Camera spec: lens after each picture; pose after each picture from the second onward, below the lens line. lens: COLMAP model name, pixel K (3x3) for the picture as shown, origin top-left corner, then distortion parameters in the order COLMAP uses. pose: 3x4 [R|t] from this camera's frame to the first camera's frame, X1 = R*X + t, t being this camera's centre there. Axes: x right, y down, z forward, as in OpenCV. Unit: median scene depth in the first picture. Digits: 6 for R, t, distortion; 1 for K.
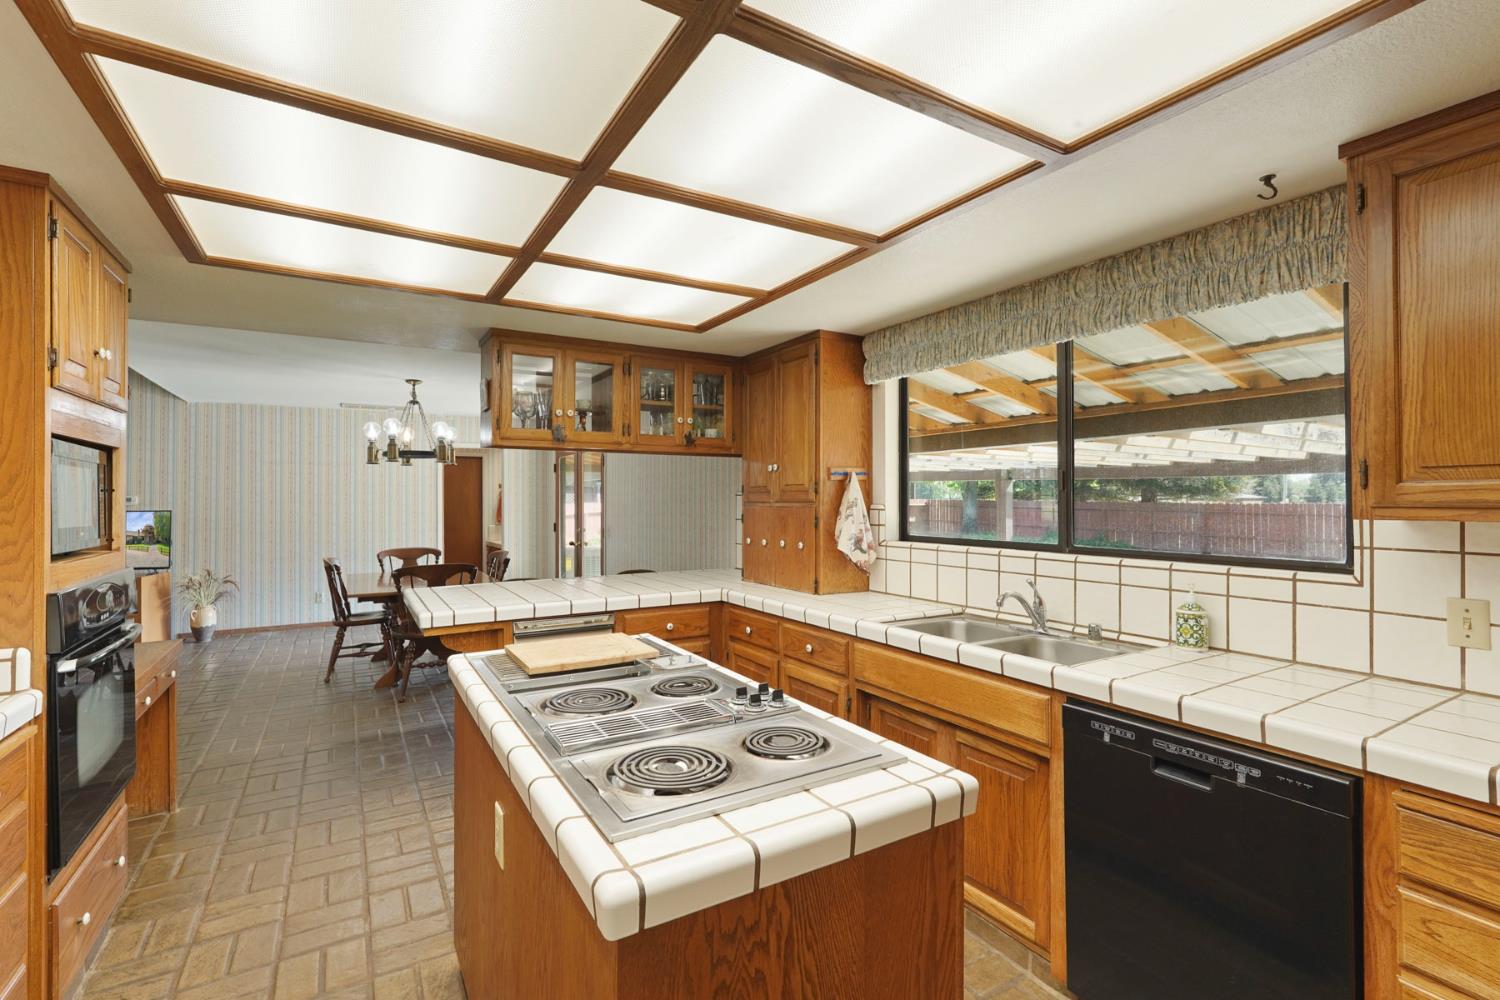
lens RADIAL K [[670.1, 0, 761.0], [0, 670.1, 495.1], [0, 0, 1]] dist [-0.005592, 0.002258]
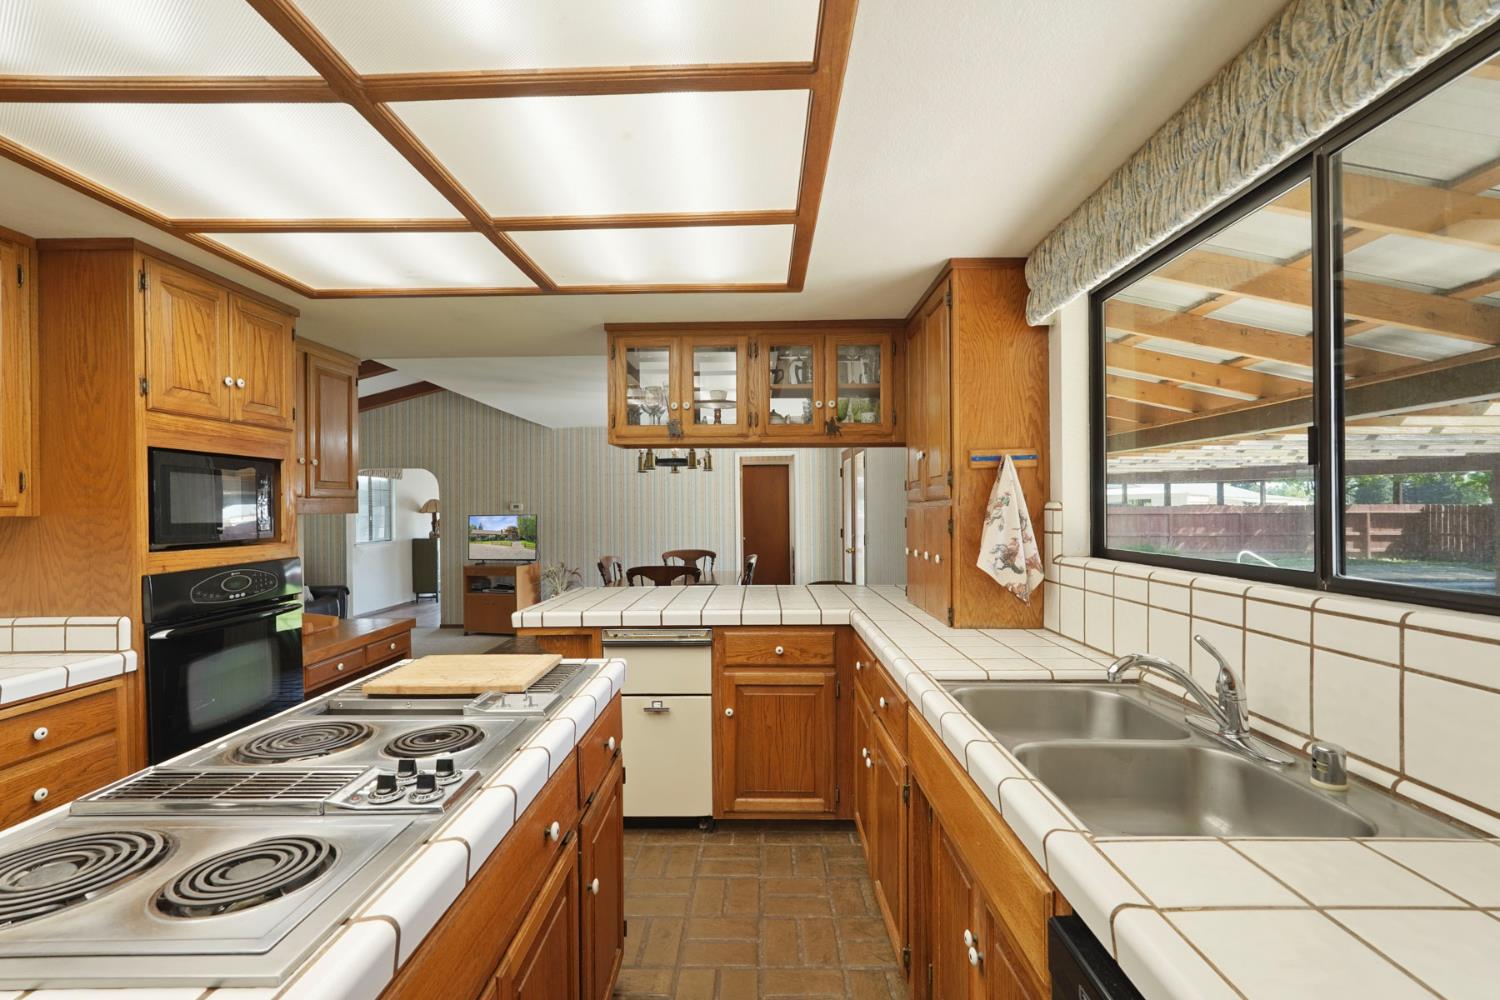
lens RADIAL K [[670.1, 0, 754.3], [0, 670.1, 510.0], [0, 0, 1]] dist [-0.005592, 0.002258]
pose [[0.848756, -0.004204, -0.528769, 0.281981], [0.010125, 0.999914, 0.008302, 0.013672], [0.528688, -0.012400, 0.848725, 0.274360]]
